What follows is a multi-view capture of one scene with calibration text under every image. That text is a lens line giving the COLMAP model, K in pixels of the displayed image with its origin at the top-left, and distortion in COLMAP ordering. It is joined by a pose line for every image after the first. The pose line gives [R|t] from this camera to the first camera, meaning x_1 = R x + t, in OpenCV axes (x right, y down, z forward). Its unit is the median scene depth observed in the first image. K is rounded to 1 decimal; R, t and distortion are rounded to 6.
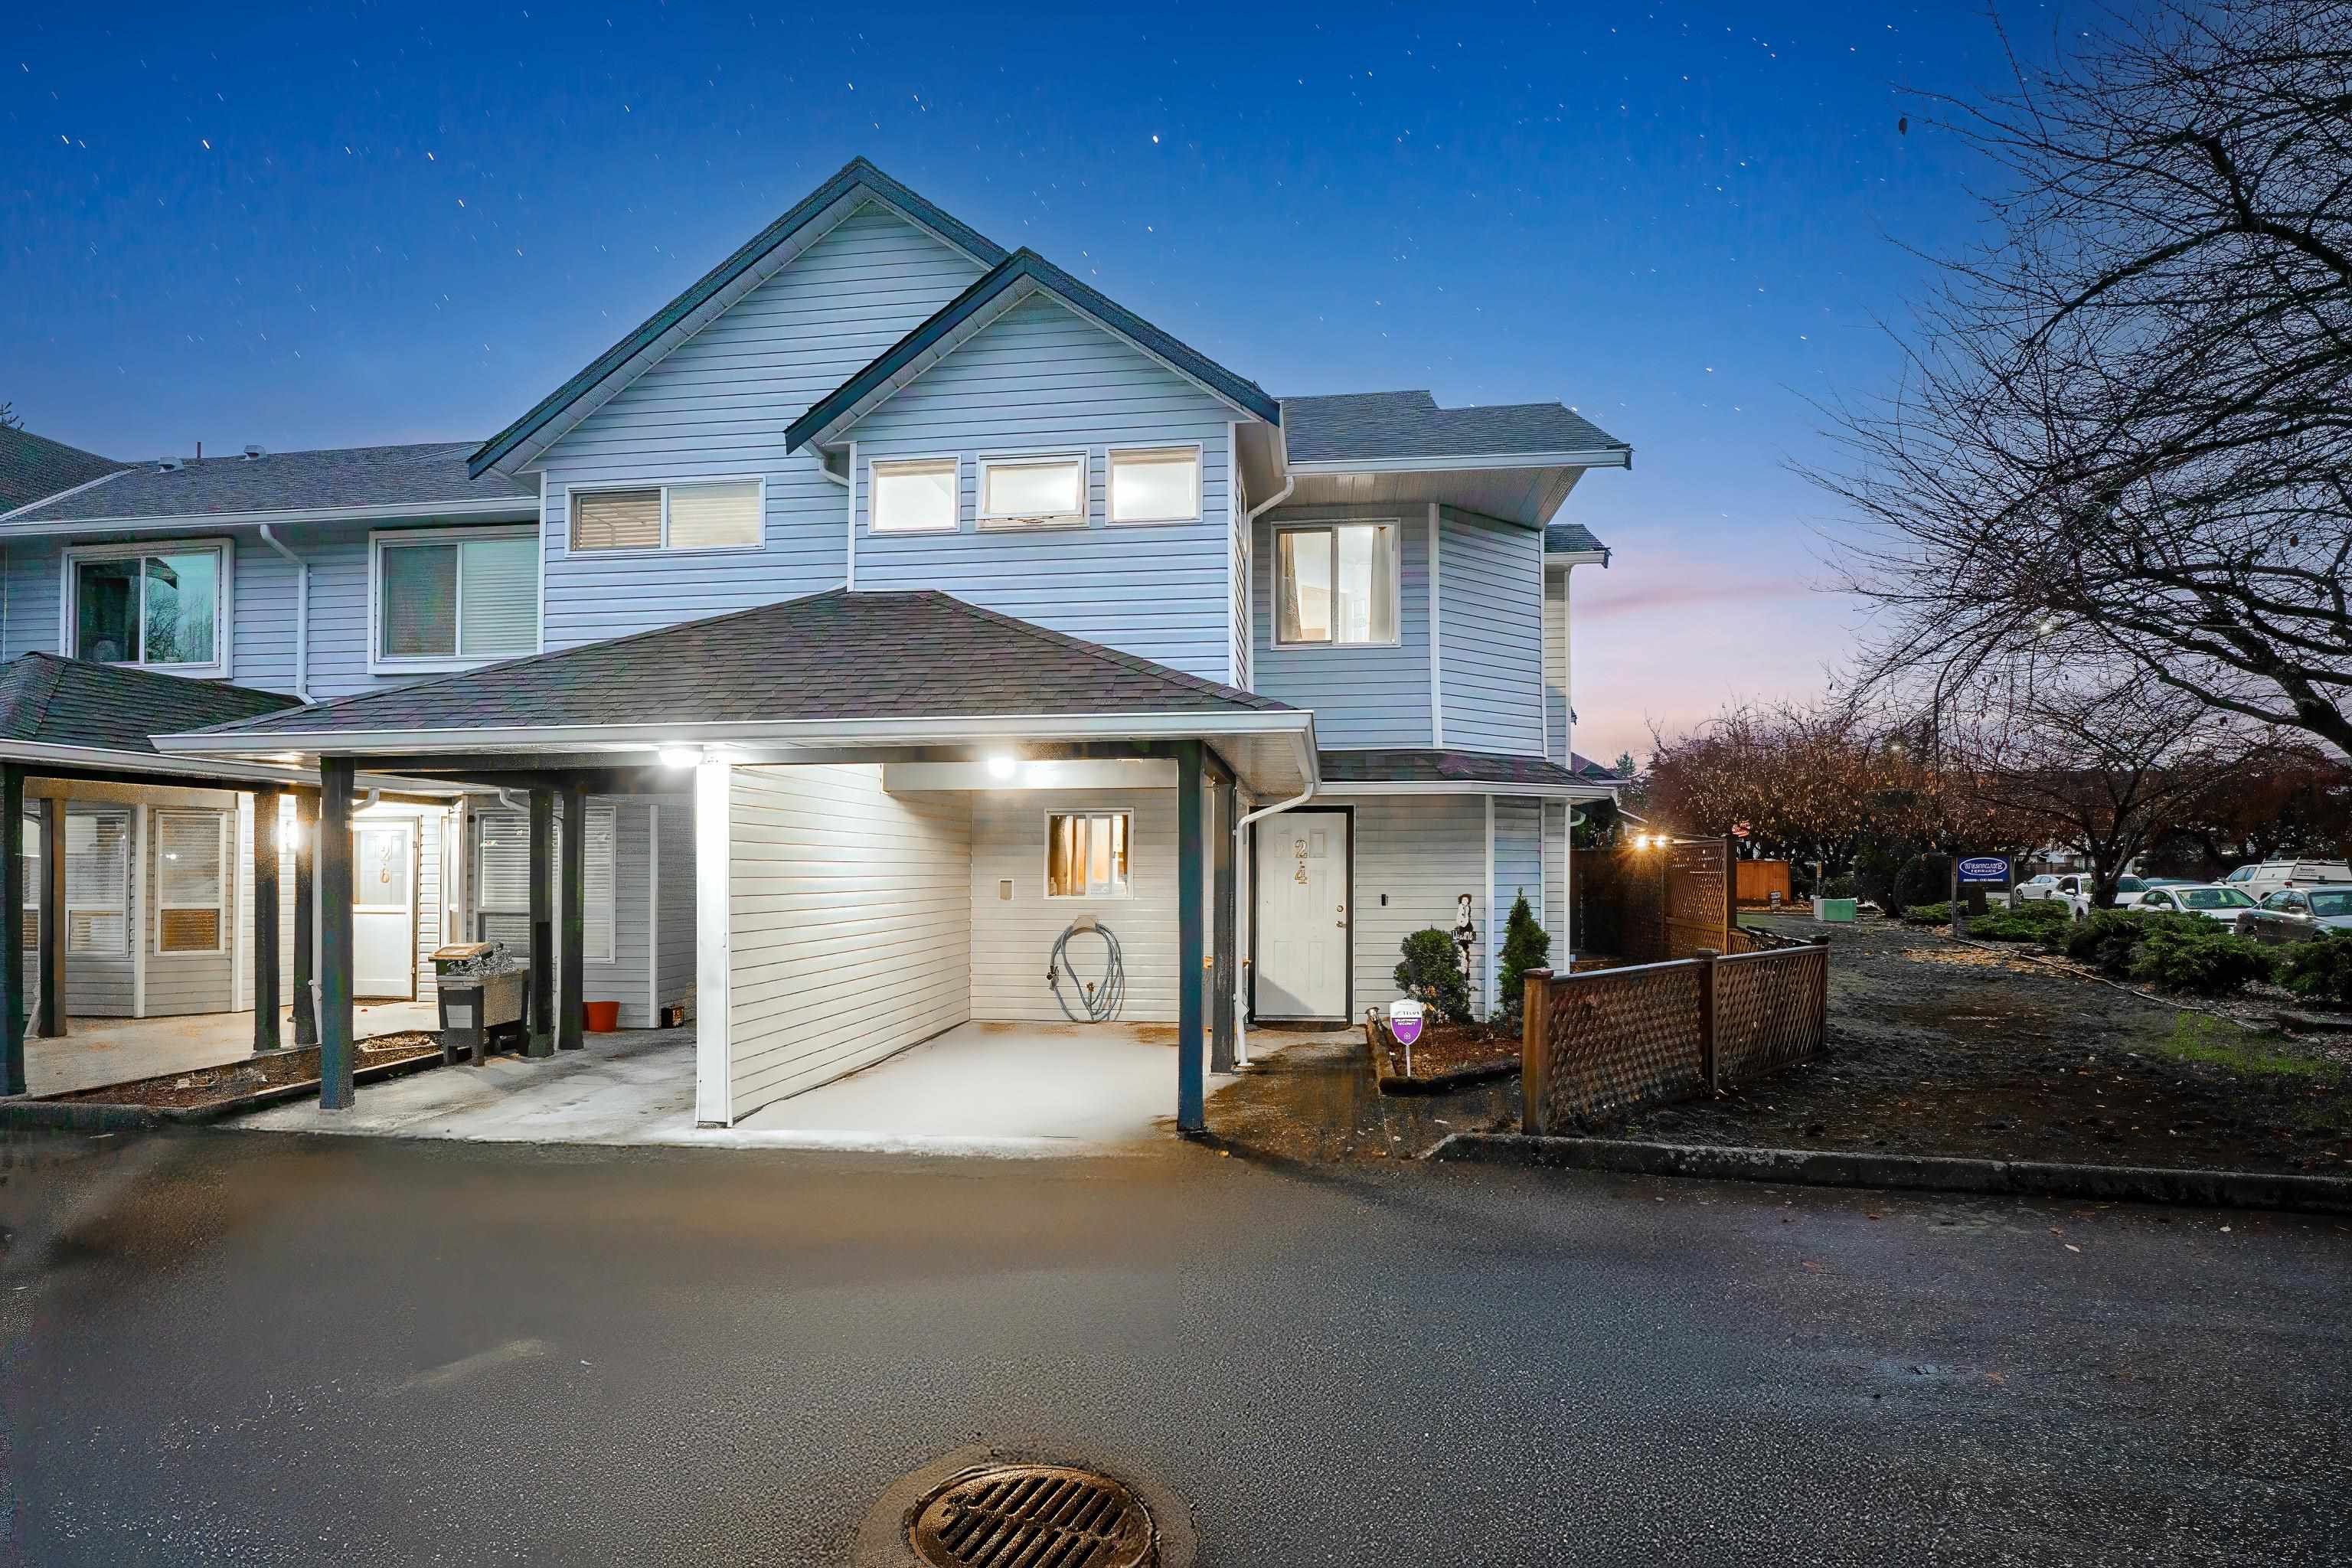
lens RADIAL K [[1263.3, 0, 1113.4], [0, 1263.3, 847.5], [0, 0, 1]] dist [-0.019941, -0.000423]
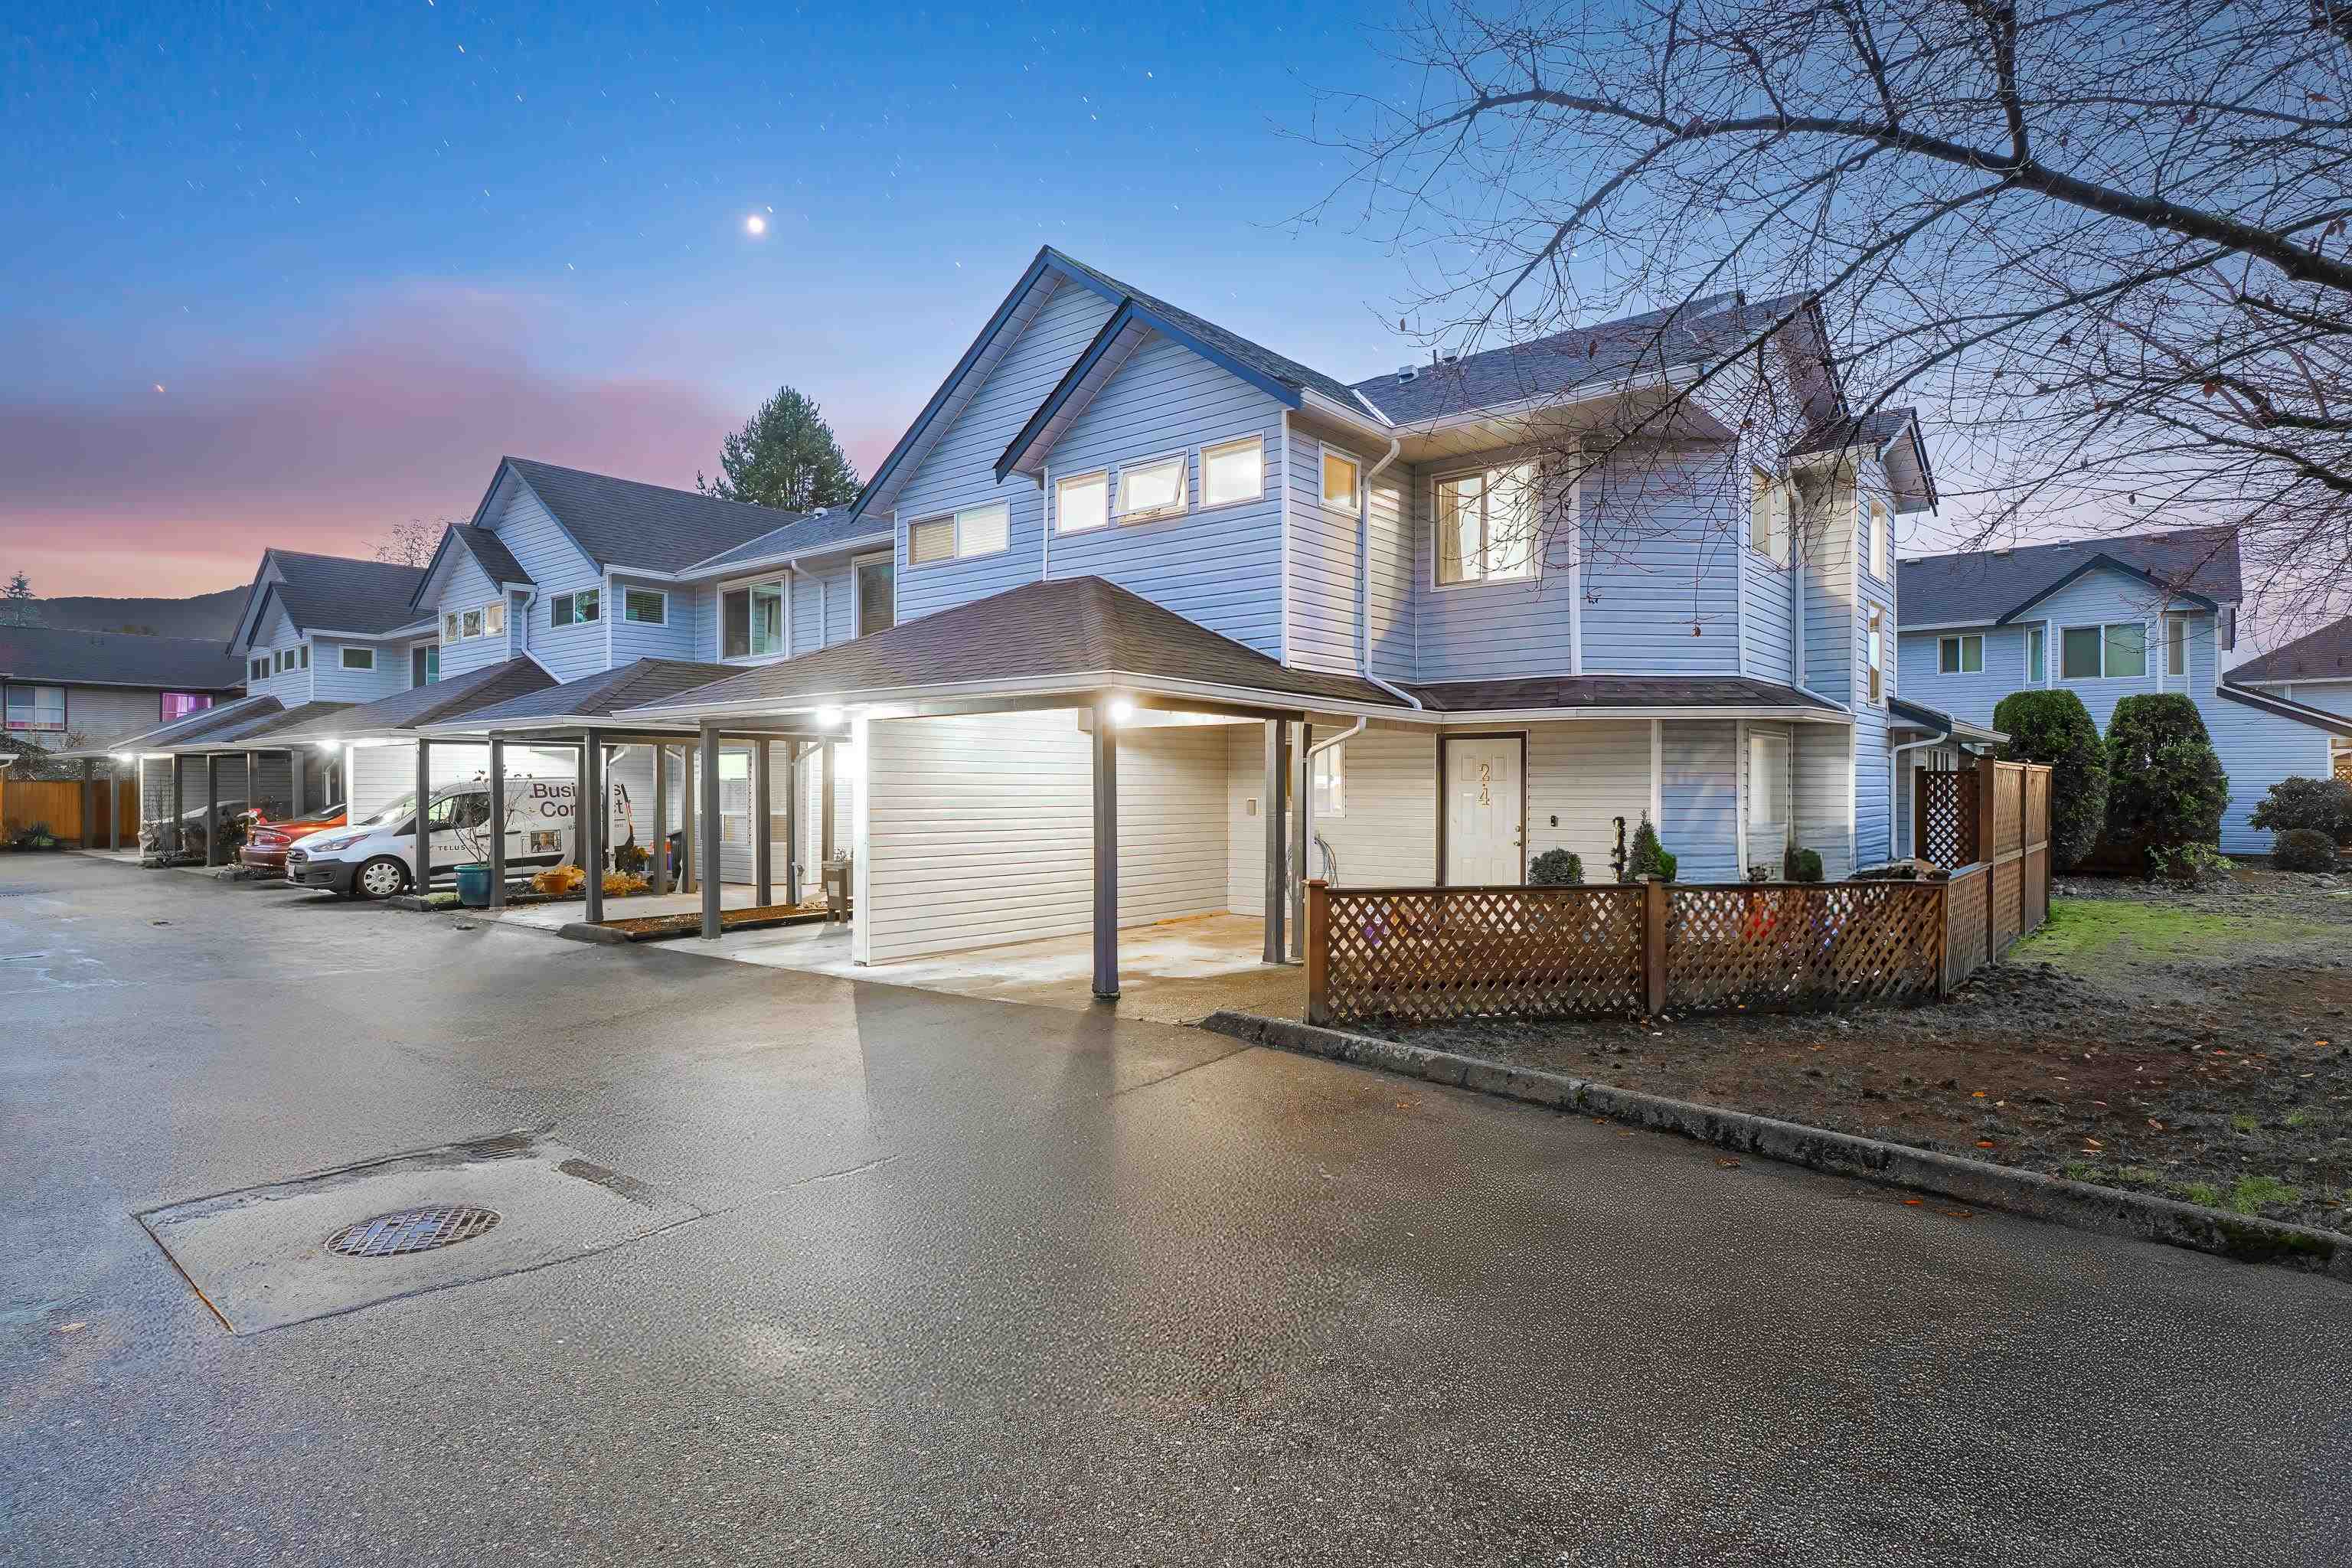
lens RADIAL K [[1230.7, 0, 1178.8], [0, 1230.7, 787.0], [0, 0, 1]] dist [-0.049368, -0.000308]
pose [[0.858132, 0.001719, -0.513427, 0.522685], [0.008936, 0.999793, 0.018283, -0.009140], [0.513352, -0.020277, 0.857939, -0.029889]]
